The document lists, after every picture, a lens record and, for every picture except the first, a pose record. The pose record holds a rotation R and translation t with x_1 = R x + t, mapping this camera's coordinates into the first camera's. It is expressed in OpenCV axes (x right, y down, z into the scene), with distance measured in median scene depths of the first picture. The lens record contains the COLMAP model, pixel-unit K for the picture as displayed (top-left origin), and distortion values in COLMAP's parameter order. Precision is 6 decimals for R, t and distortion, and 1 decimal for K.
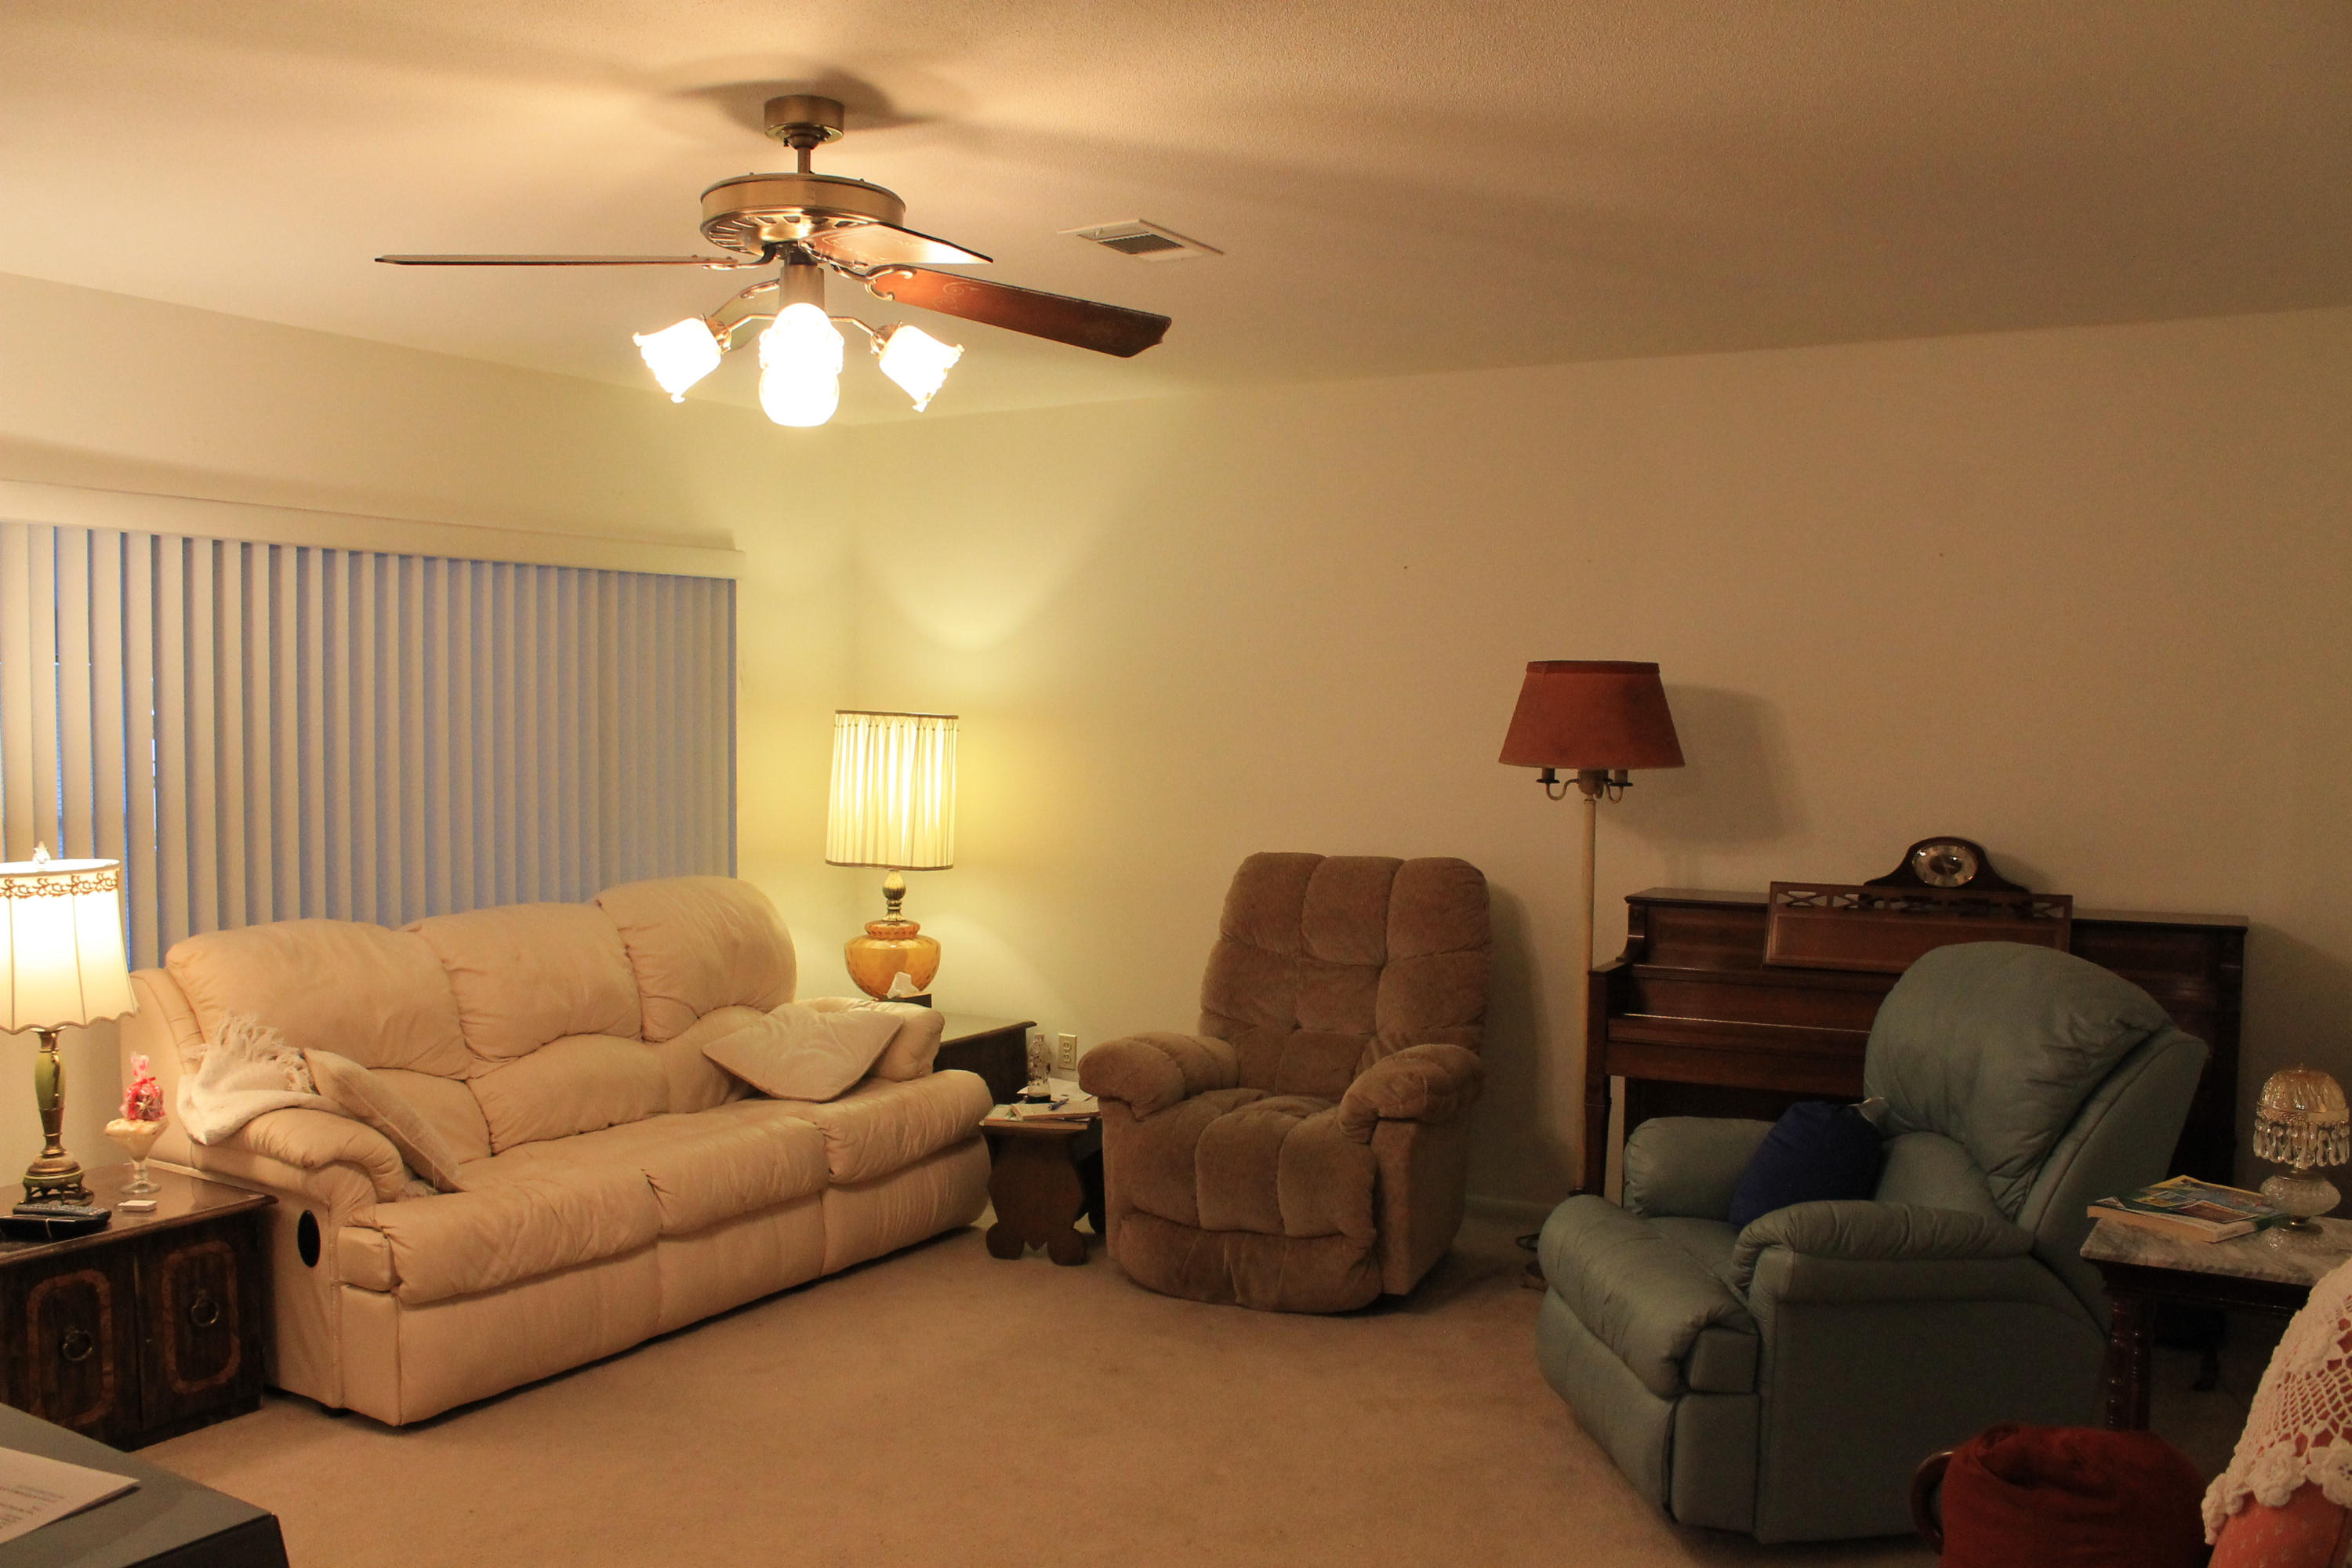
lens RADIAL K [[2021.4, 0, 1218.5], [0, 2021.4, 828.4], [0, 0, 1]] dist [-0.163404, 0.127799]
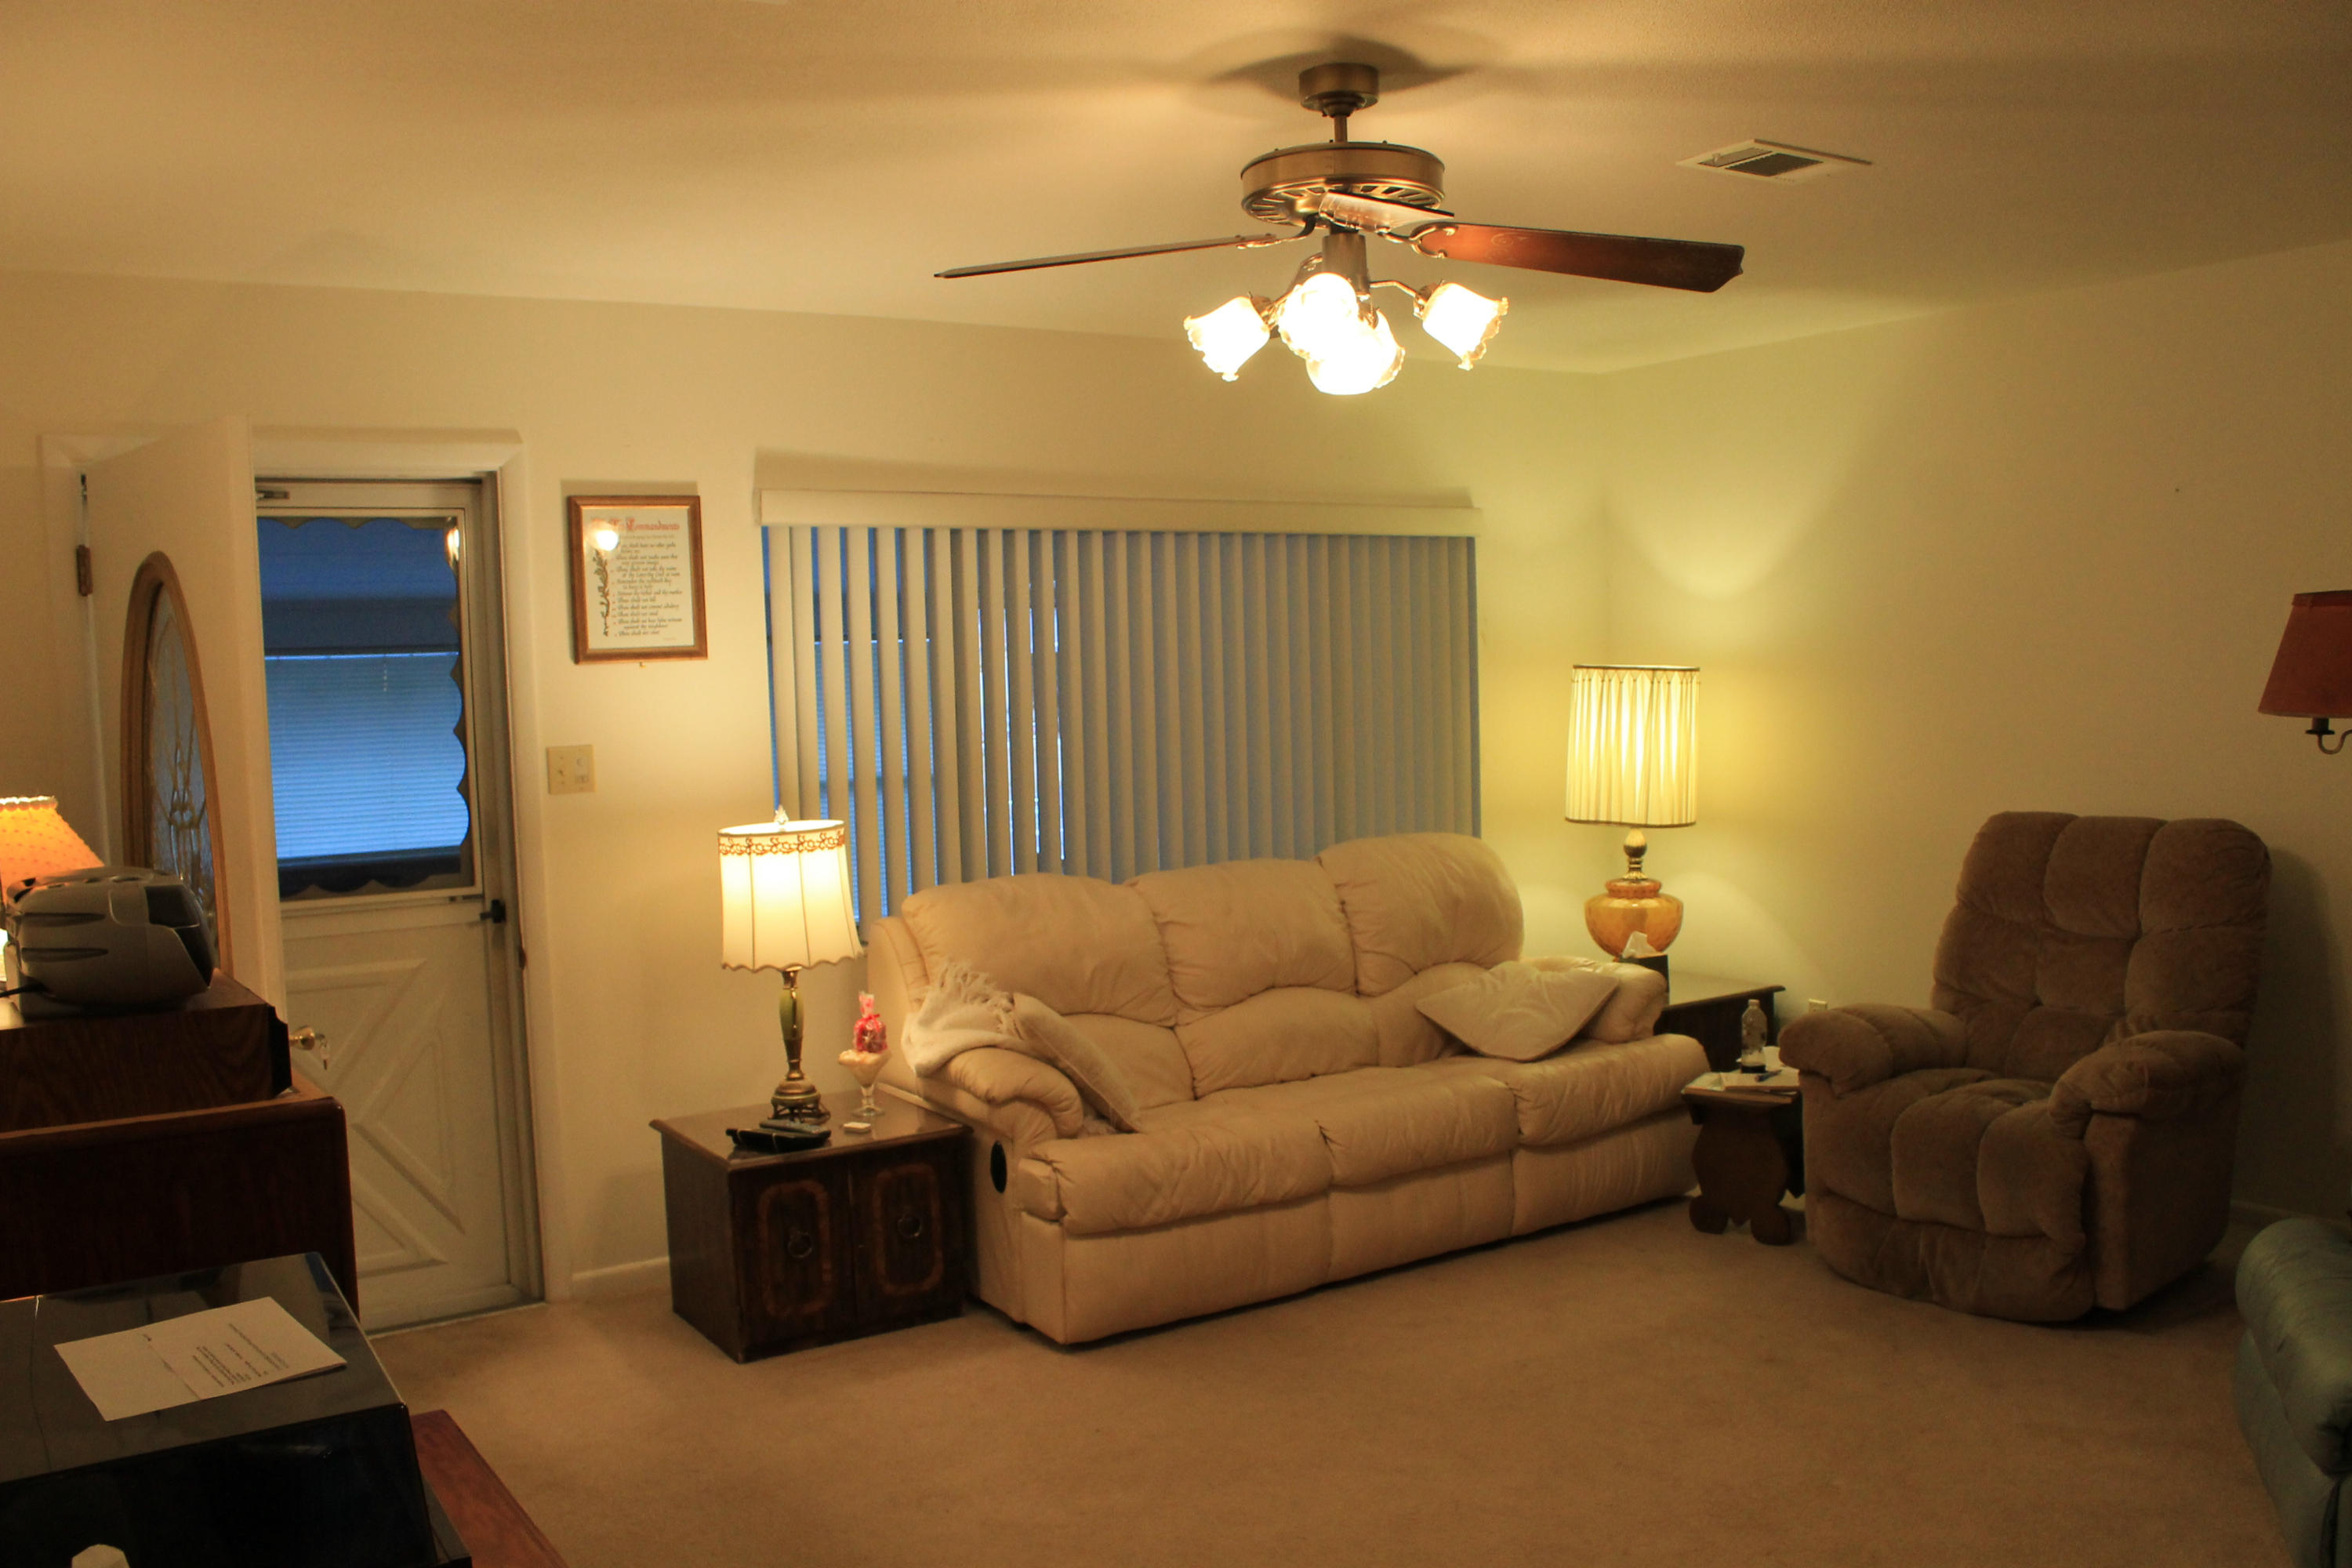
lens RADIAL K [[2021.4, 0, 1218.5], [0, 2021.4, 828.4], [0, 0, 1]] dist [-0.163404, 0.127799]
pose [[0.891040, 0.006838, -0.453874, 0.129487], [0.006084, 0.999617, 0.027004, -0.008059], [0.453885, -0.026823, 0.890657, 0.047363]]
